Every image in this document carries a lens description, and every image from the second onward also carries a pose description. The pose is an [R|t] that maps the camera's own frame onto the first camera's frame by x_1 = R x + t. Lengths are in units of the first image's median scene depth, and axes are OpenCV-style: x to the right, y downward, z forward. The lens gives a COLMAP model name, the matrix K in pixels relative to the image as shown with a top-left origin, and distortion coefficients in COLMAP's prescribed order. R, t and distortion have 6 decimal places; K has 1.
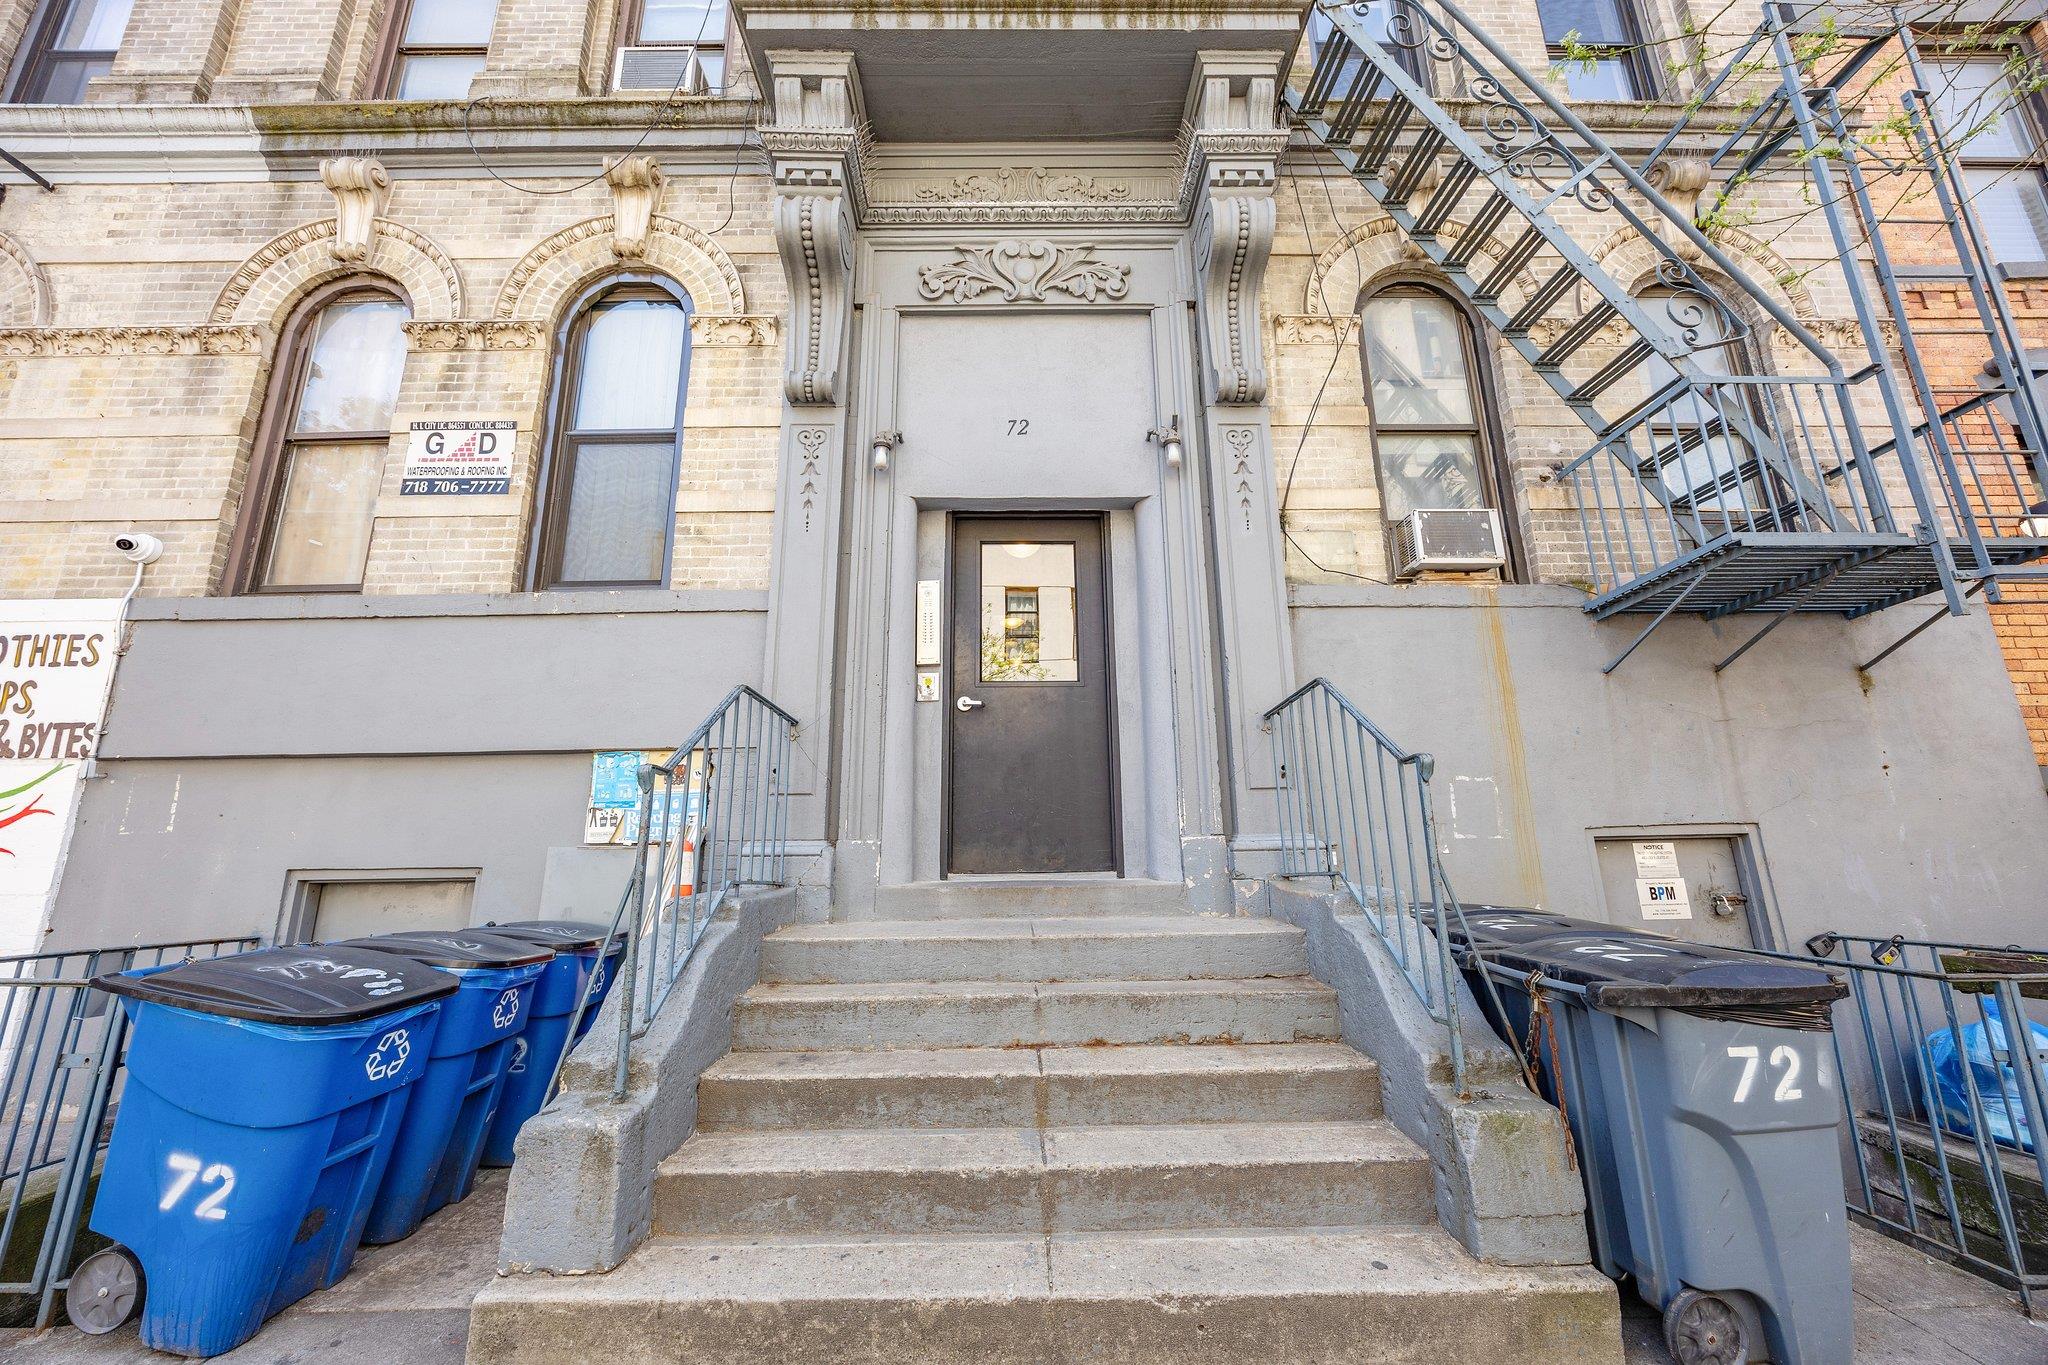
lens RADIAL K [[795.7, 0, 1012.2], [0, 795.7, 676.4], [0, 0, 1]] dist [-0.004507, 0.000282]
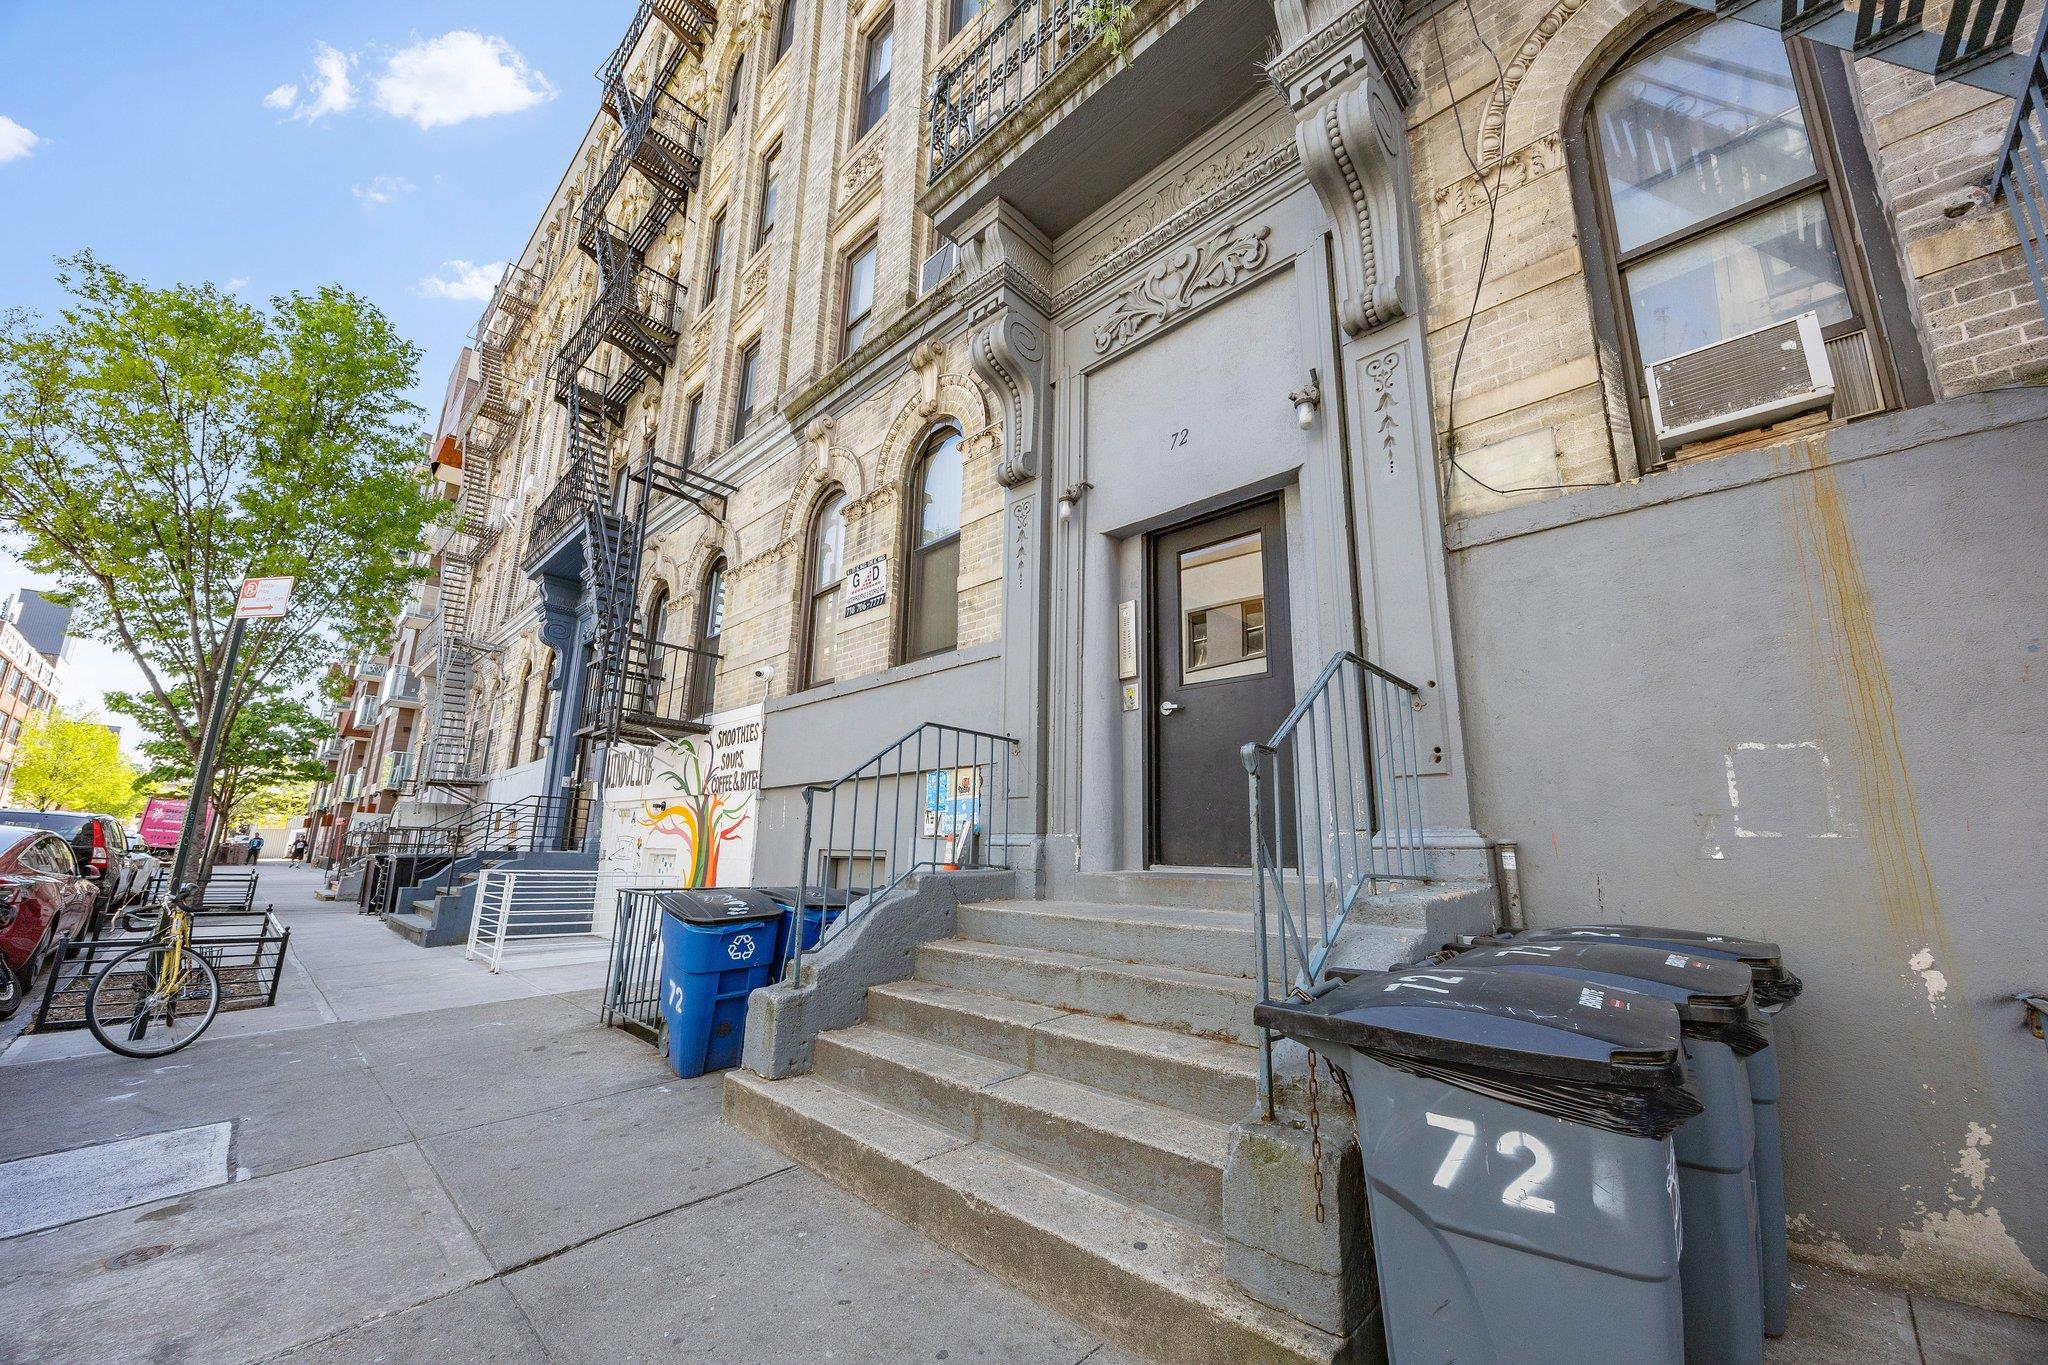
lens RADIAL K [[795.7, 0, 1009.5], [0, 795.7, 675.6], [0, 0, 1]] dist [-0.004507, 0.000282]
pose [[0.690511, -0.135021, -0.710608, 0.586777], [0.140210, 0.988775, -0.051630, 0.016815], [0.709602, -0.063983, 0.701691, 0.097646]]
